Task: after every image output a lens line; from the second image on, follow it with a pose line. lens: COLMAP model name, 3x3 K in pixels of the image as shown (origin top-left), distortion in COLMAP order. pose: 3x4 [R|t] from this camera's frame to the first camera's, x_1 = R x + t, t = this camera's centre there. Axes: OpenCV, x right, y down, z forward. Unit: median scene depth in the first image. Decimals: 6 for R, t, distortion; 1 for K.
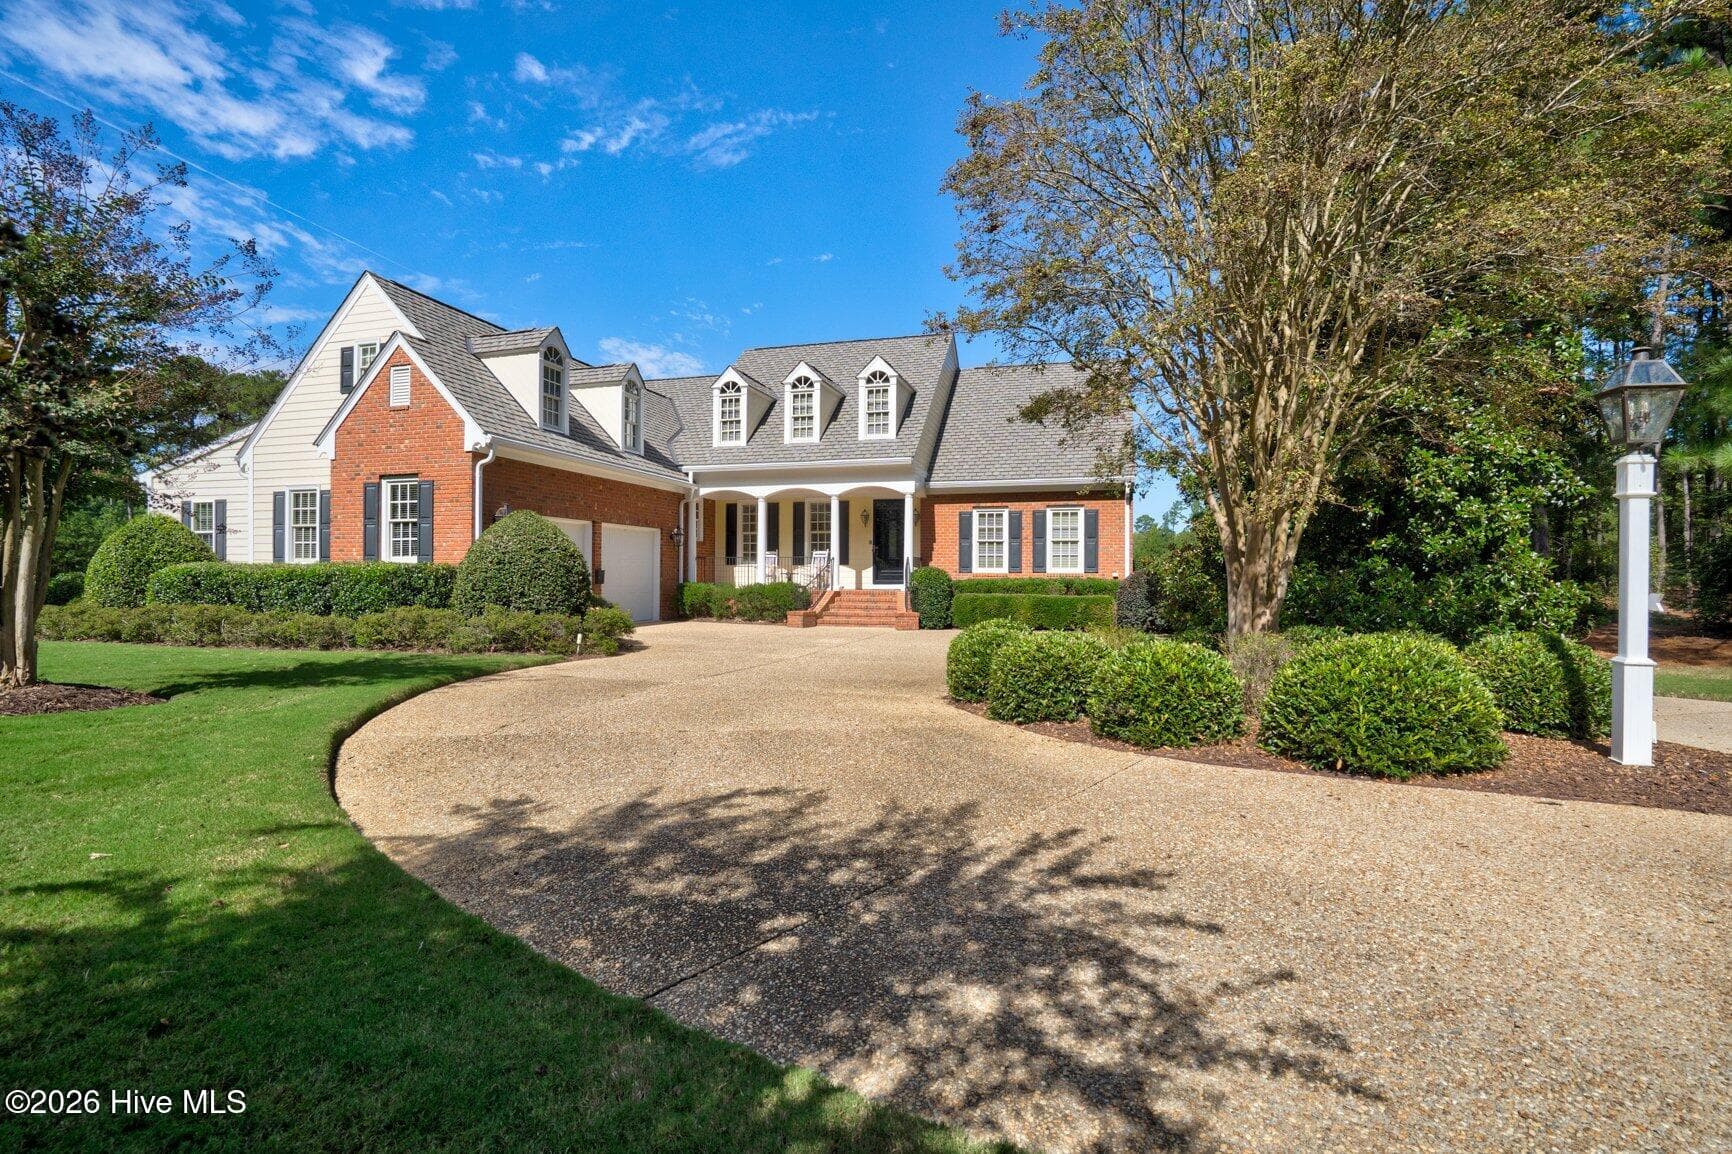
lens RADIAL K [[812.7, 0, 853.8], [0, 812.7, 565.4], [0, 0, 1]] dist [-0.026244, -0.000768]
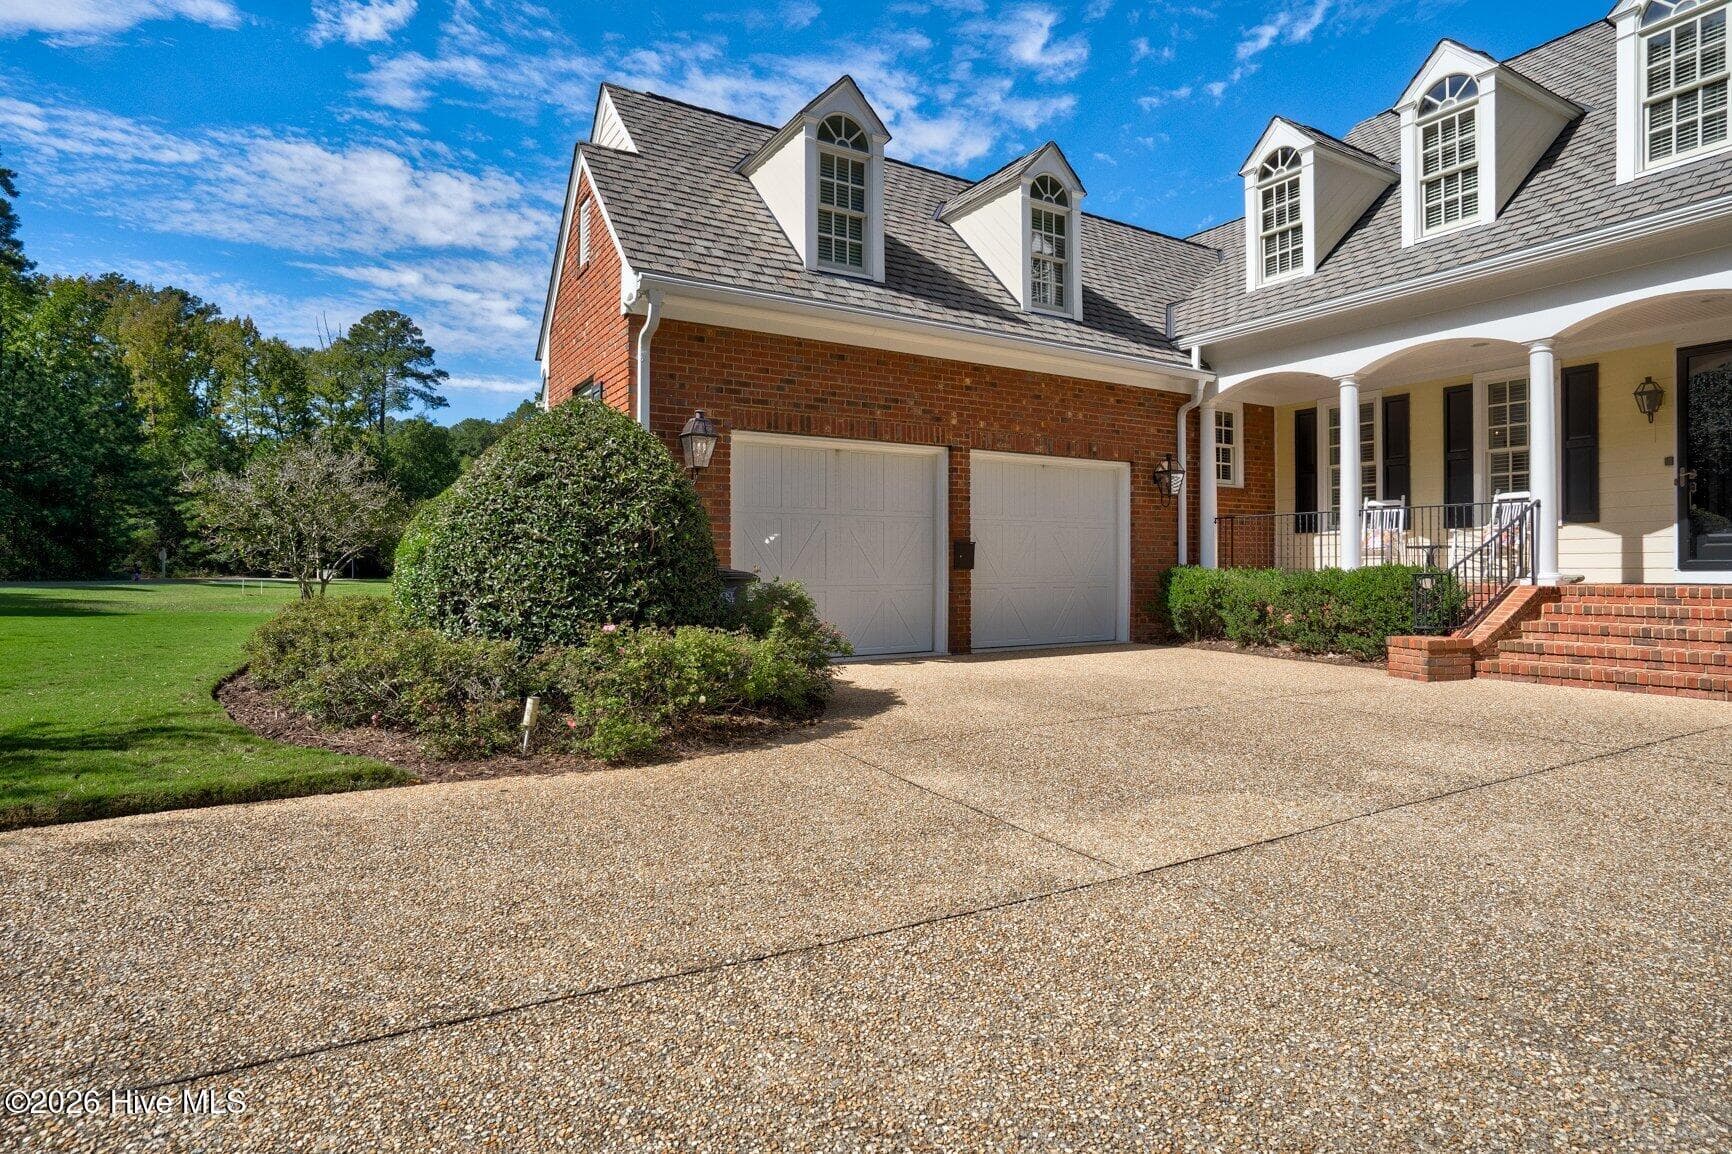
lens RADIAL K [[954.6, 0, 888.9], [0, 954.6, 549.3], [0, 0, 1]] dist [0.001259, 0.009135]
pose [[0.755672, -0.020300, -0.654636, 0.038352], [0.013194, 0.999789, -0.015772, 0.015726], [0.654817, 0.003281, 0.755780, 0.428936]]
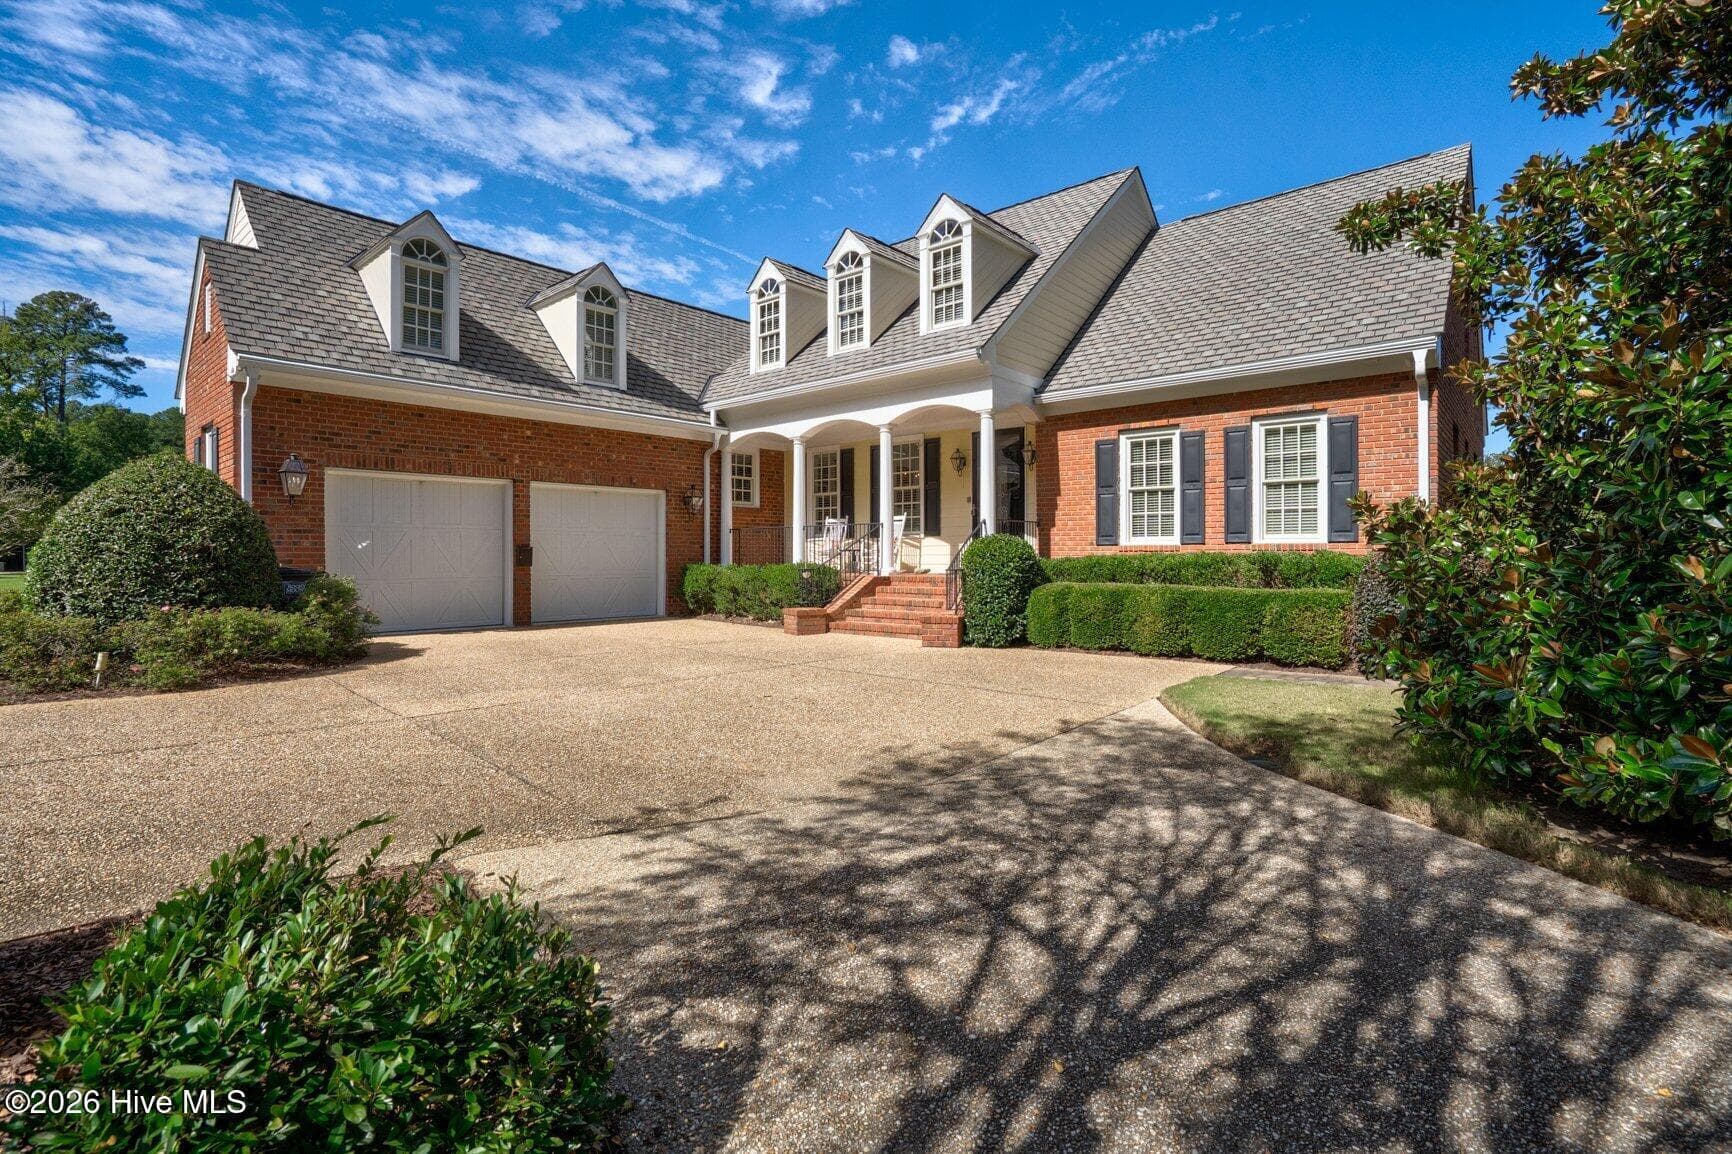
lens RADIAL K [[846.0, 0, 857.3], [0, 846.0, 554.4], [0, 0, 1]] dist [0.003836, 0.007216]
pose [[0.896677, -0.008436, -0.442605, 0.243028], [0.011659, 0.999922, 0.004562, 0.010158], [0.442532, -0.009251, 0.896705, 0.377174]]
